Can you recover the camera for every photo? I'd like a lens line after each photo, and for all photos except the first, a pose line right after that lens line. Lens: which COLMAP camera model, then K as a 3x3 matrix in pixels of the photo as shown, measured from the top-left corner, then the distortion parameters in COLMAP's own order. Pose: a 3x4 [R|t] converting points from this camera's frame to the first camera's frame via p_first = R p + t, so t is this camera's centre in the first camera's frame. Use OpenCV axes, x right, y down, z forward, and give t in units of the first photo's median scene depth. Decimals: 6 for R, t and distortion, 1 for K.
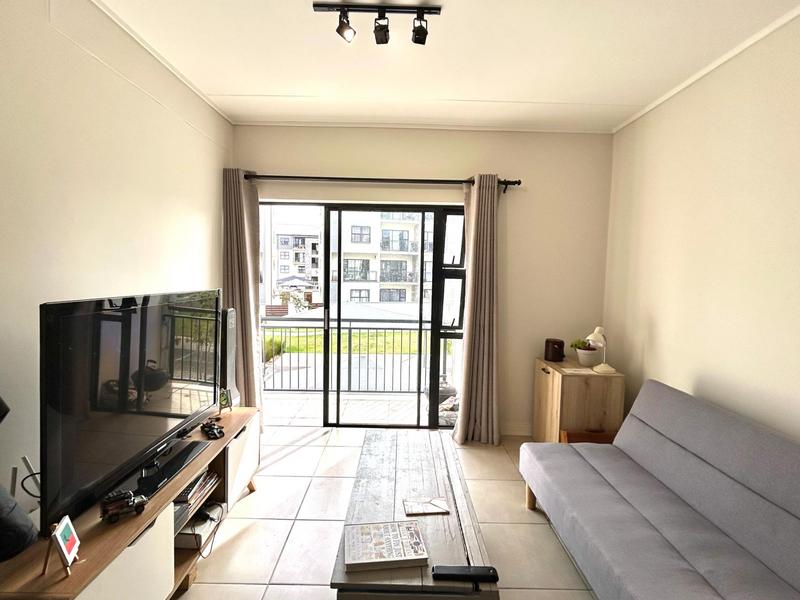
lens RADIAL K [[406.0, 0, 395.2], [0, 406.0, 299.4], [0, 0, 1]] dist [-0.000669, 0.000592]
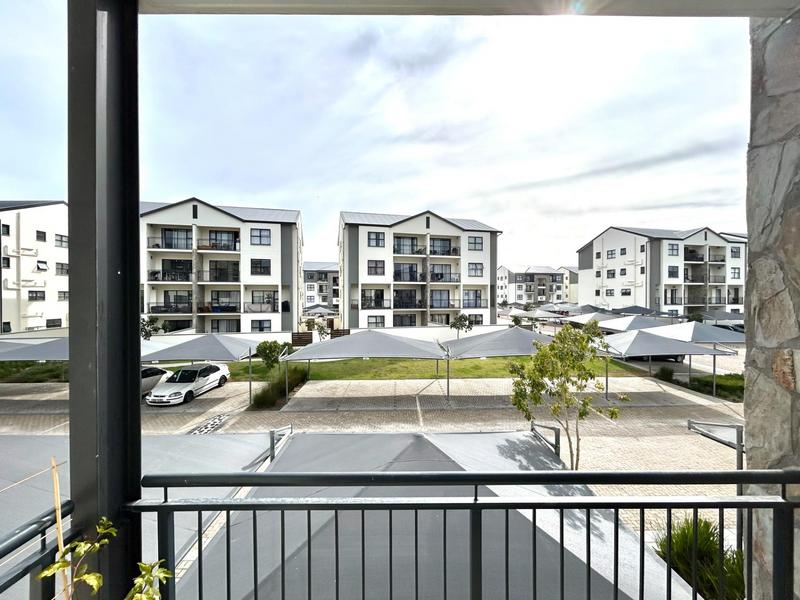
lens RADIAL K [[324.5, 0, 400.1], [0, 324.5, 302.0], [0, 0, 1]] dist [-0.001944, 0.000230]
pose [[0.999762, -0.021732, 0.001700, -0.215269], [0.021794, 0.998033, -0.058782, -0.087008], [-0.000419, 0.058806, 0.998269, 0.983036]]
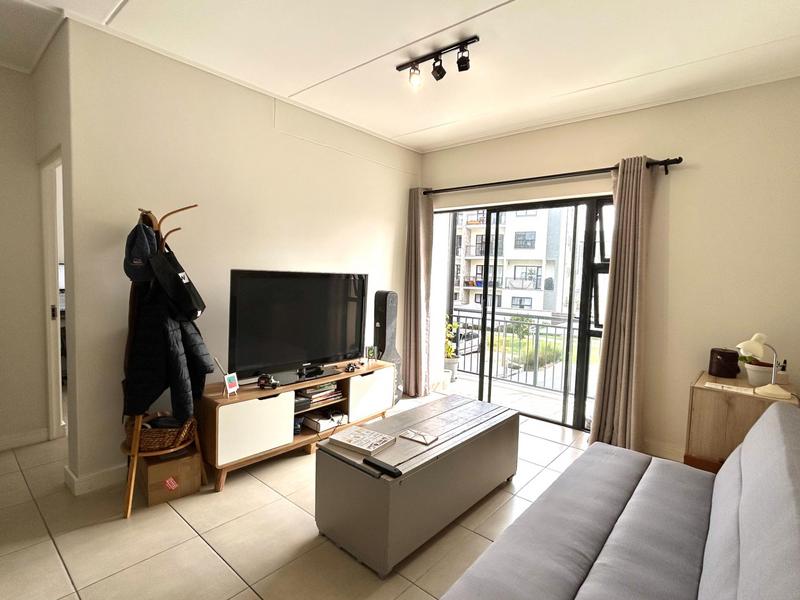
lens RADIAL K [[406.0, 0, 400.8], [0, 406.0, 301.0], [0, 0, 1]] dist [-0.000669, 0.000592]
pose [[0.758325, 0.048900, -0.650040, 0.390967], [-0.060395, 0.998164, 0.004632, 0.035206], [0.649073, 0.035746, 0.759885, -0.013168]]
